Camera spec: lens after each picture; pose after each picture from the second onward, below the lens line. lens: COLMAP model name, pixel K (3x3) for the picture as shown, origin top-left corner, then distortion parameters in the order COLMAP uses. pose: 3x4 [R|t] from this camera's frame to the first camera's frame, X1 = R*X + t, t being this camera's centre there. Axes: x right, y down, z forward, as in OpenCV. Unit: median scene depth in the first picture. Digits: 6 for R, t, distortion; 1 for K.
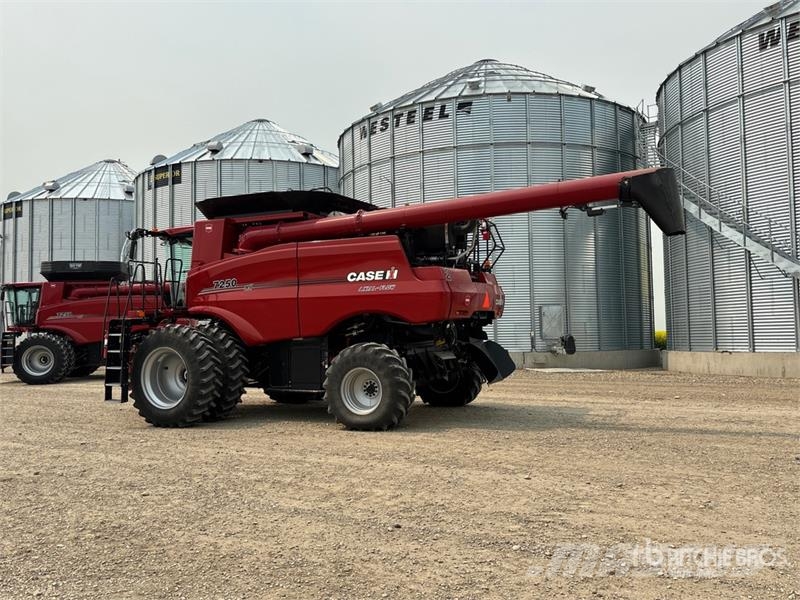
lens RADIAL K [[690.2, 0, 400.9], [0, 690.2, 296.8], [0, 0, 1]] dist [0.054813, -0.003839]
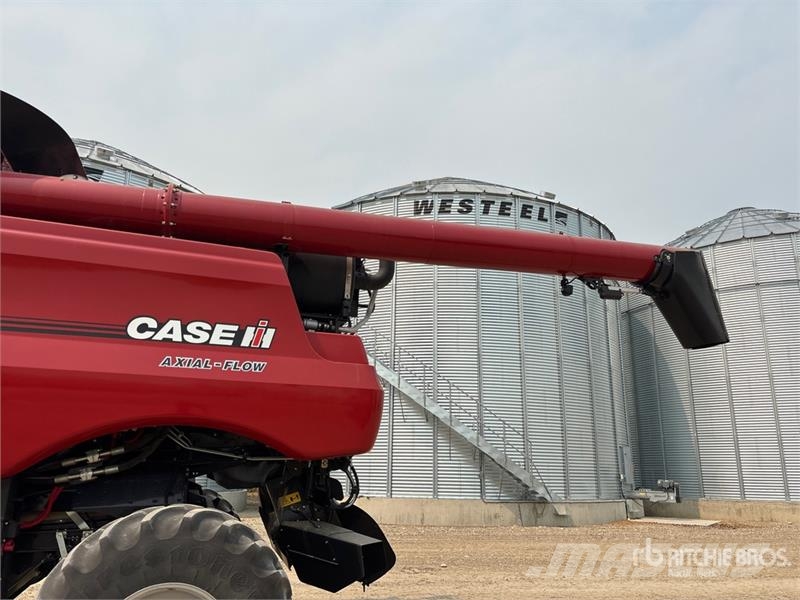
lens RADIAL K [[594.4, 0, 390.5], [0, 594.4, 303.0], [0, 0, 1]] dist [0.091862, -0.118997]
pose [[0.718335, 0.218476, 0.660502, -0.200146], [-0.074190, 0.968053, -0.239519, 0.029389], [-0.691730, 0.123052, 0.711595, 0.656910]]
